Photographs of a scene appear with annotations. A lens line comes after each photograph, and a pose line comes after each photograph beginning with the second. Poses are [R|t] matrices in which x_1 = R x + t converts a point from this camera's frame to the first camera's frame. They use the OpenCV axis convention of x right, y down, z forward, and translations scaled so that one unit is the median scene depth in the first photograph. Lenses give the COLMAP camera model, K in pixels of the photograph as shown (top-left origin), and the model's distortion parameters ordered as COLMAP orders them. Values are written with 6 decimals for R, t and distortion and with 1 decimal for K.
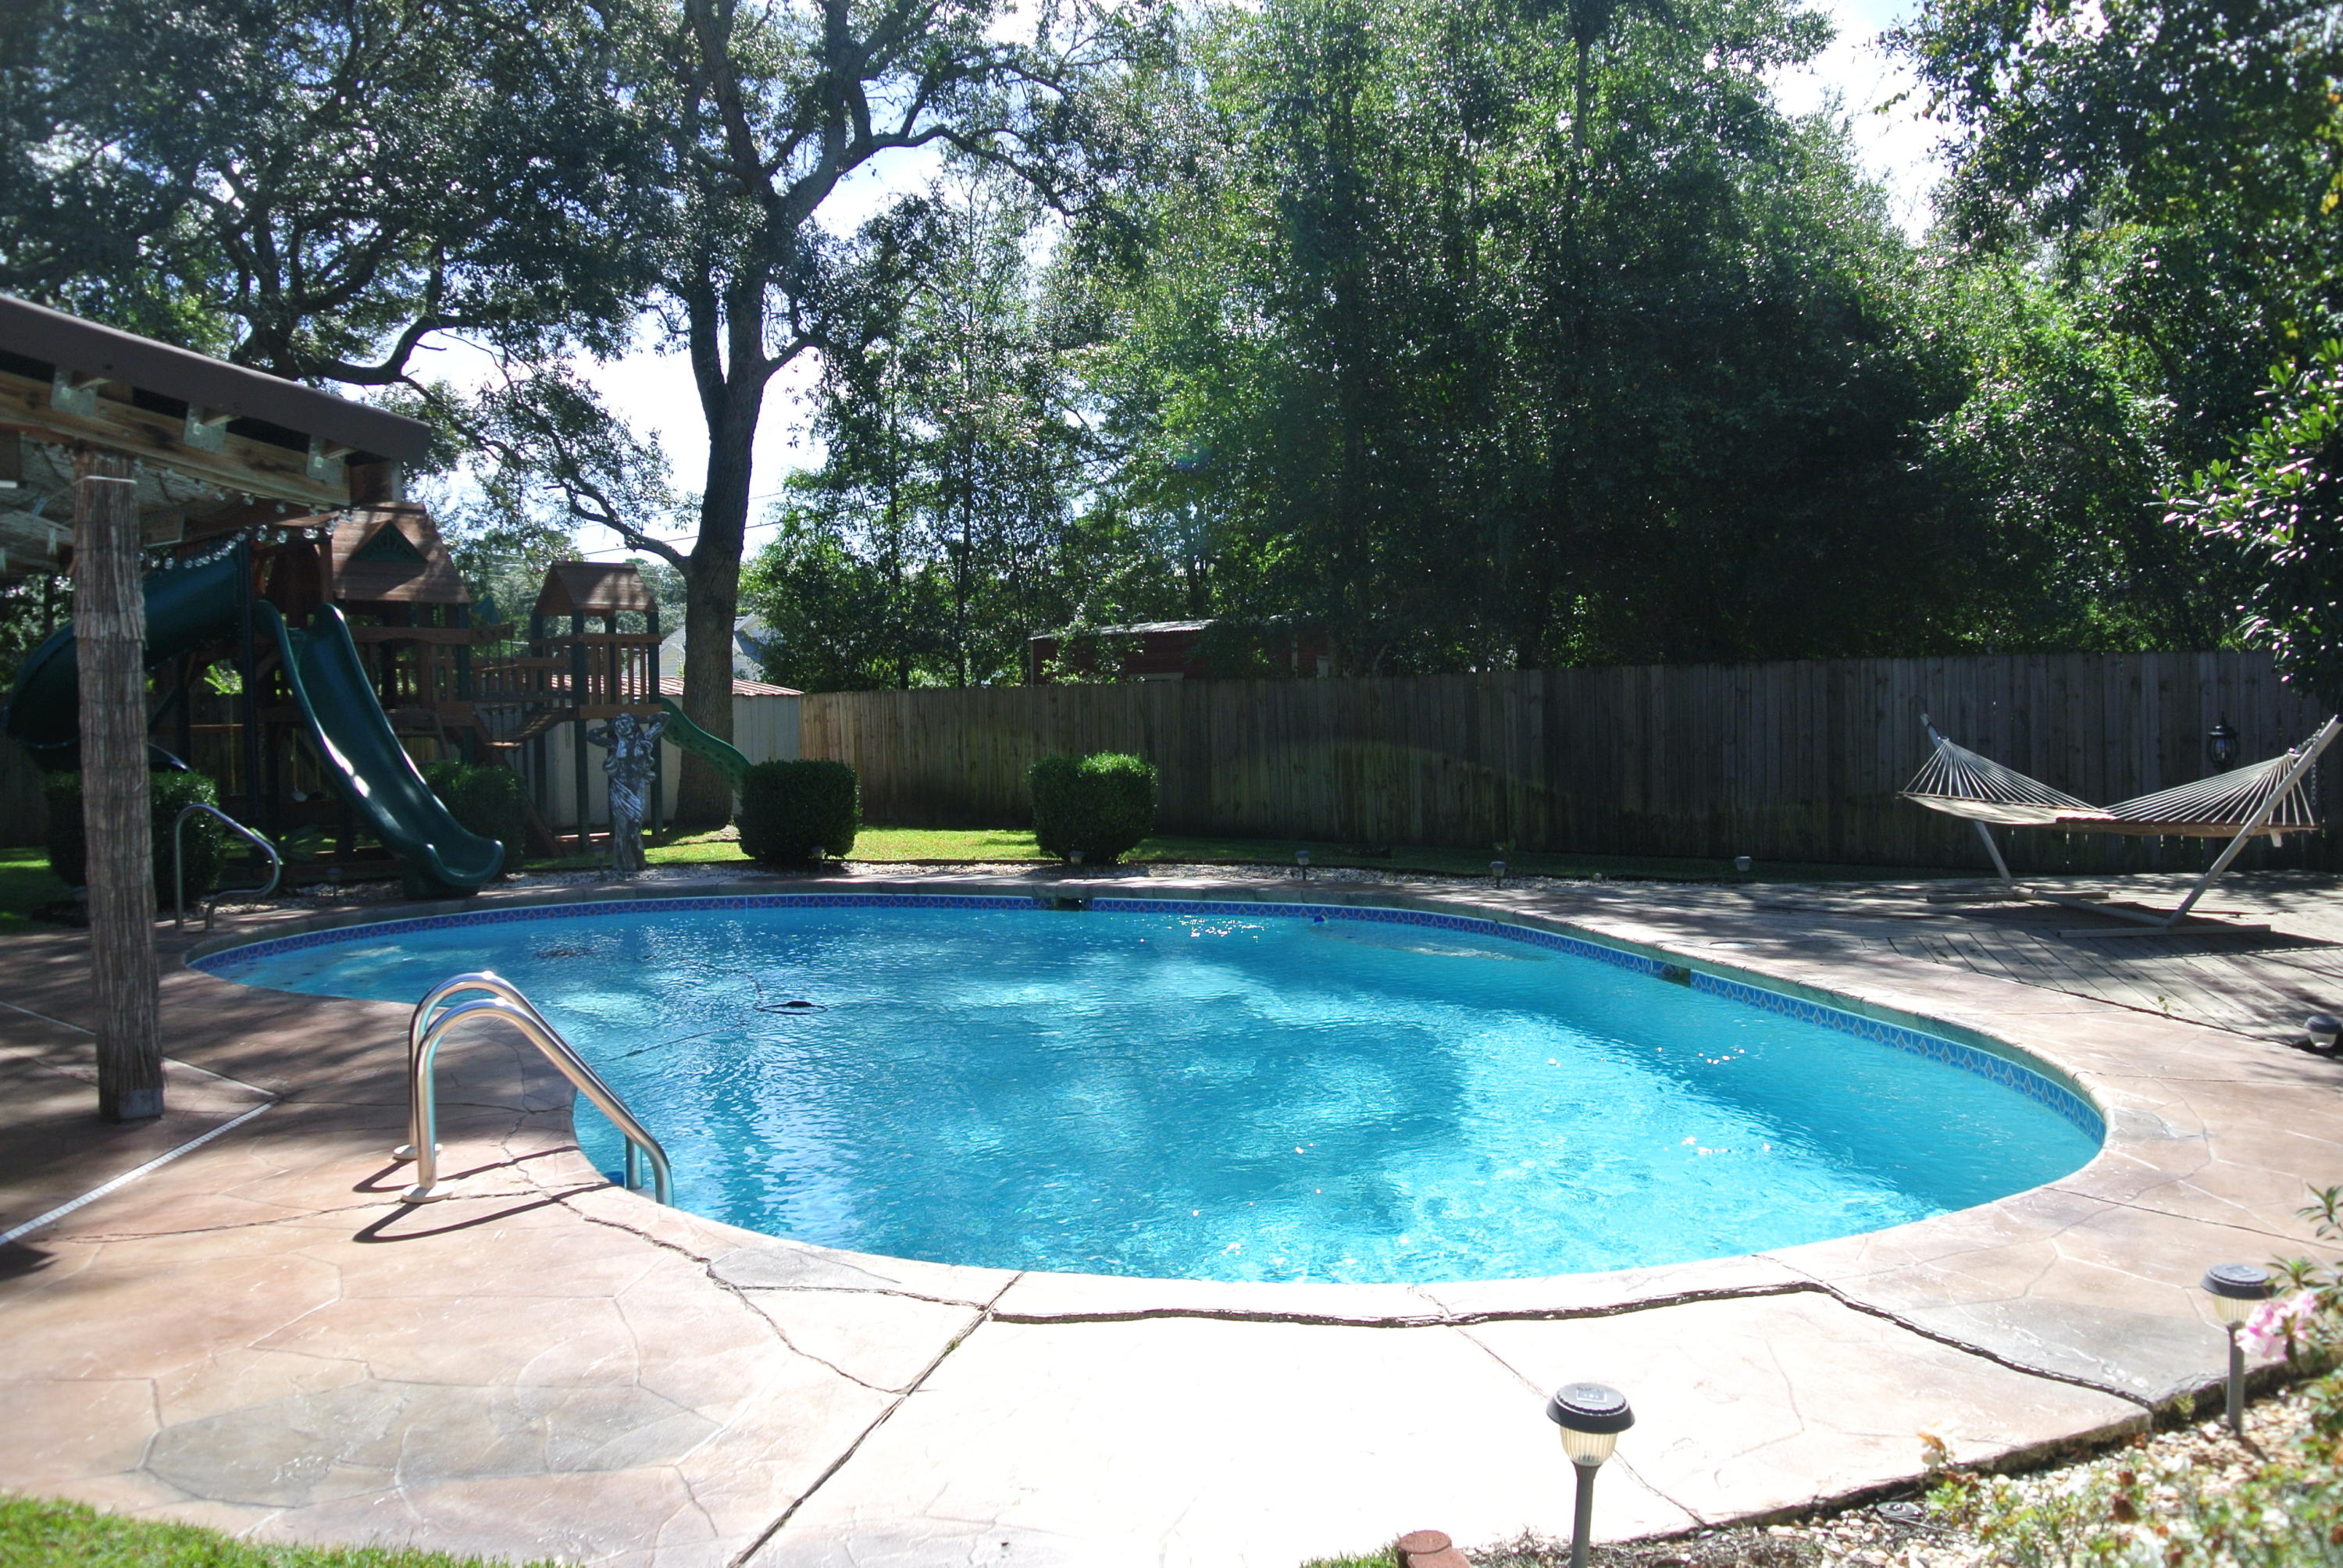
lens RADIAL K [[1818.6, 0, 1176.5], [0, 1818.6, 785.4], [0, 0, 1]] dist [-0.057182, 0.003778]
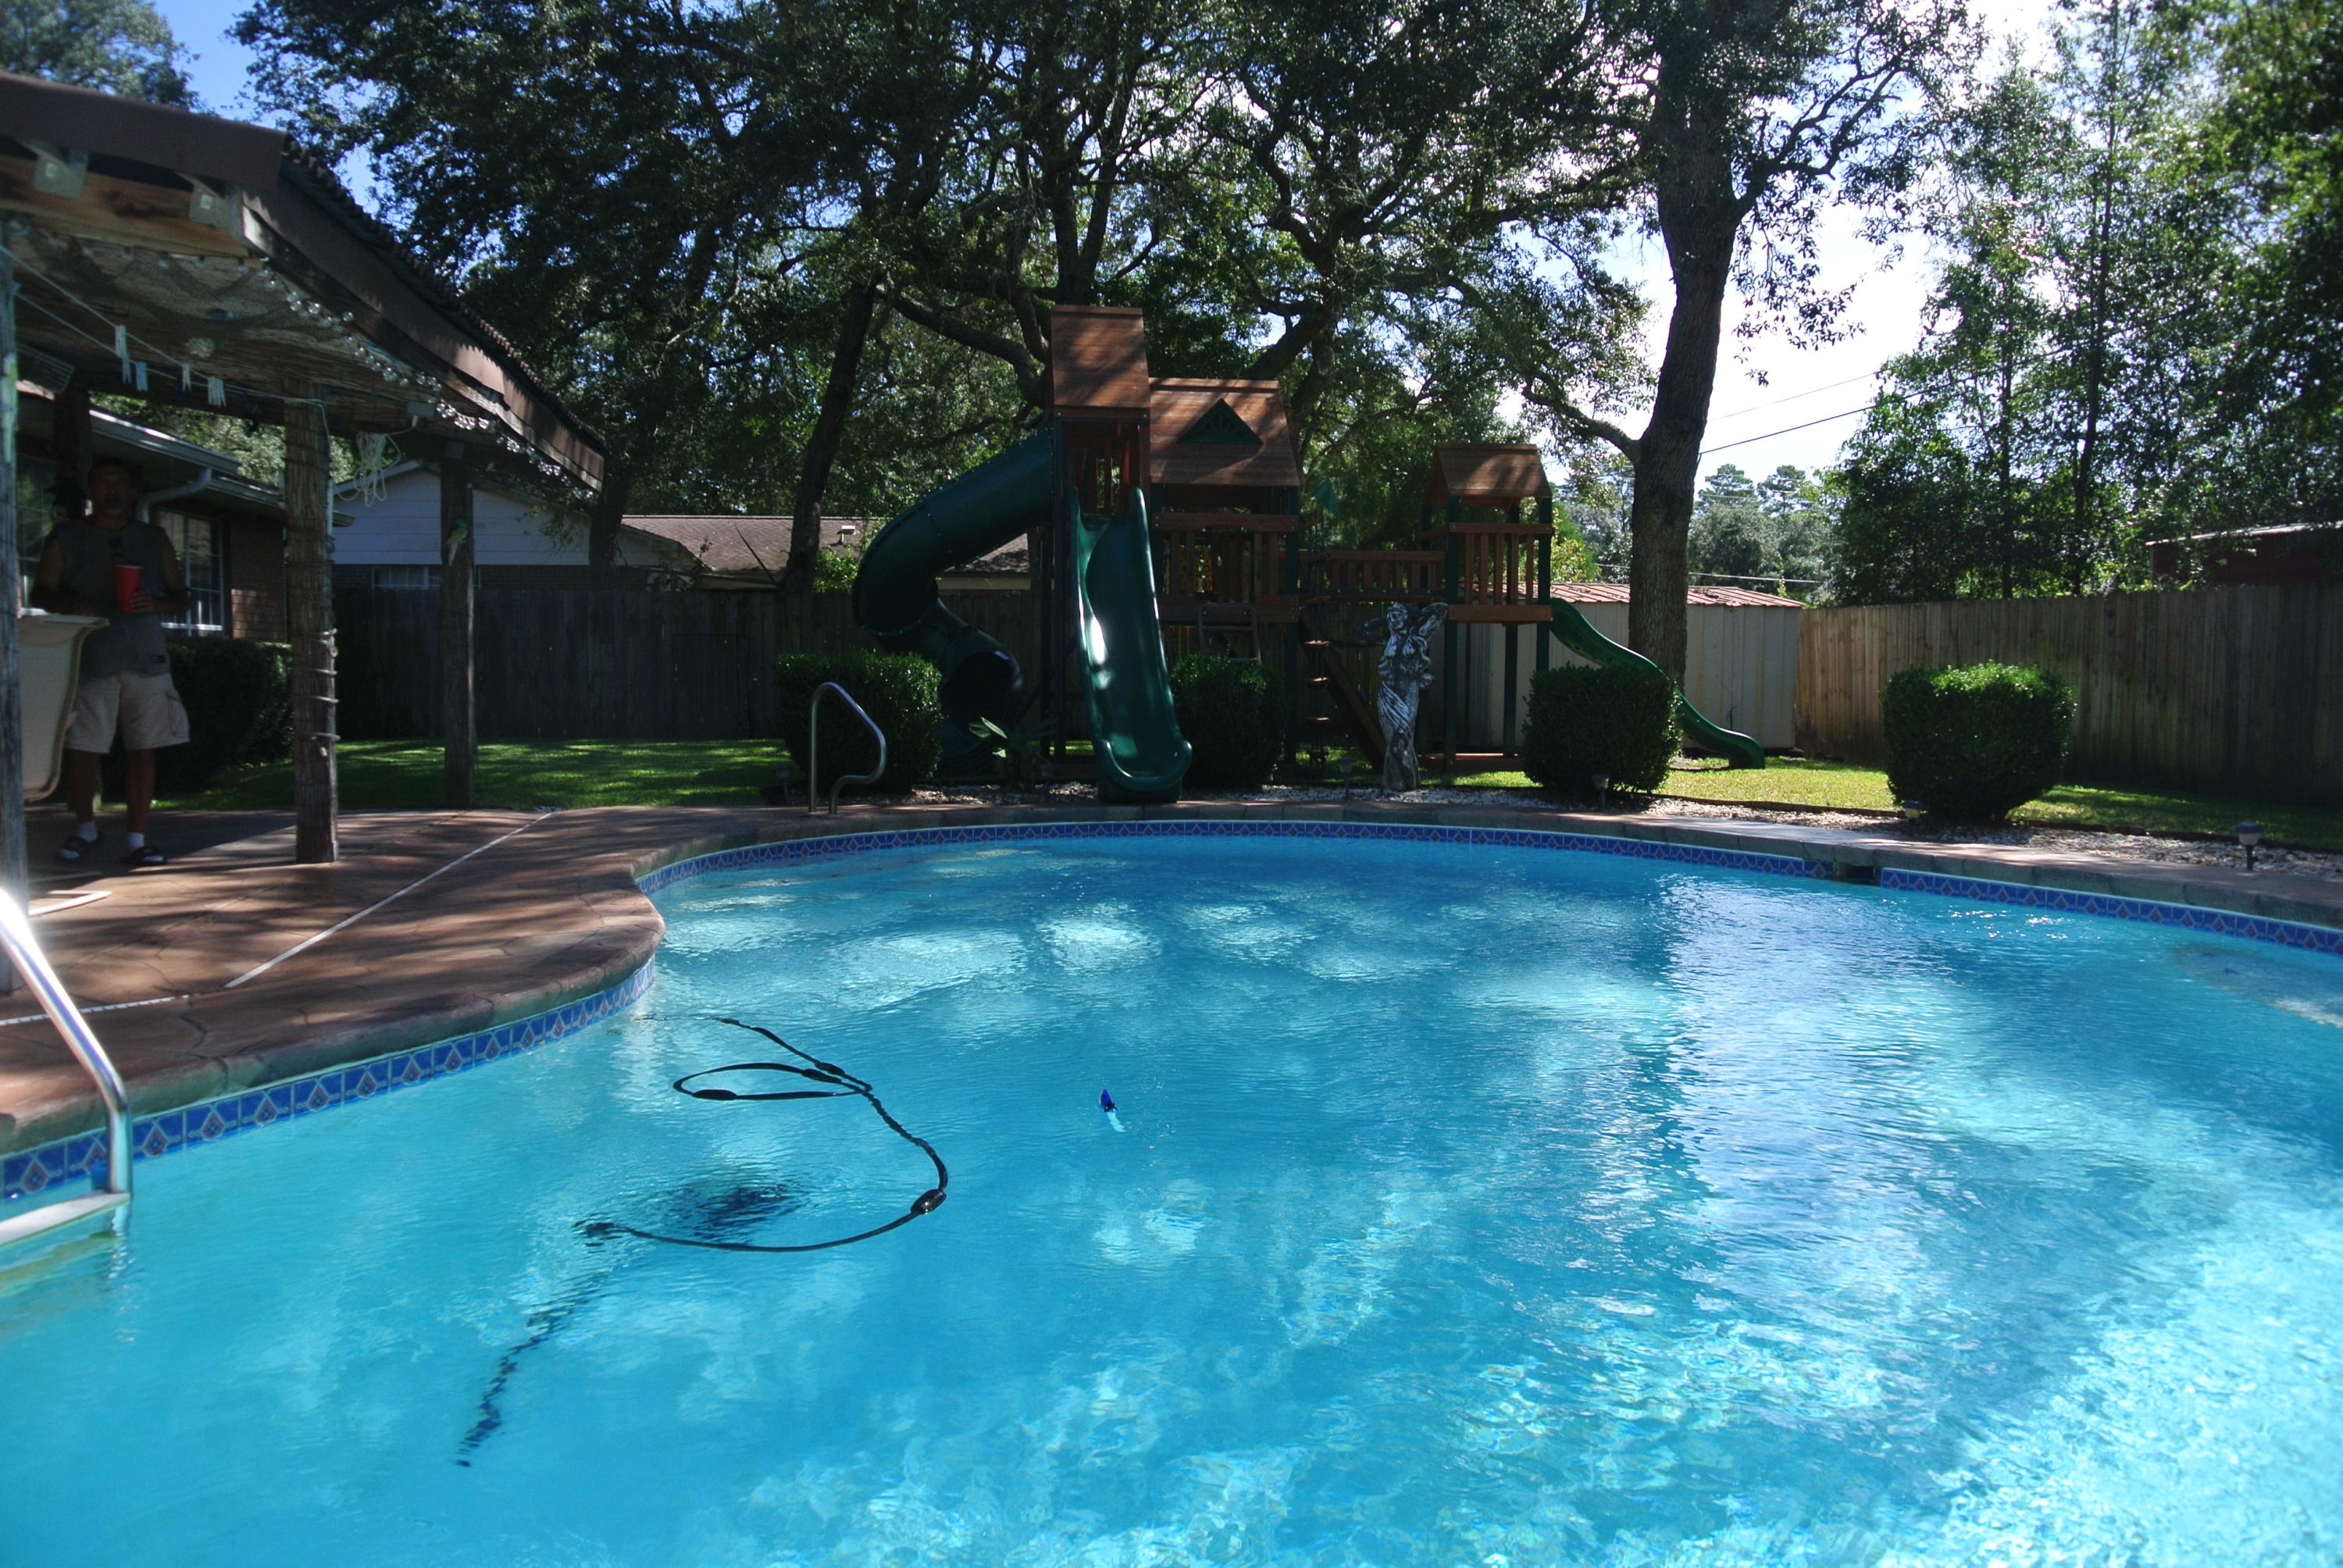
lens RADIAL K [[1818.6, 0, 1167.6], [0, 1818.6, 782.9], [0, 0, 1]] dist [-0.057182, 0.003778]
pose [[0.772883, 0.061604, -0.631551, 0.152762], [-0.043072, 0.998074, 0.044646, 0.010242], [0.633085, -0.007304, 0.774048, 0.269439]]
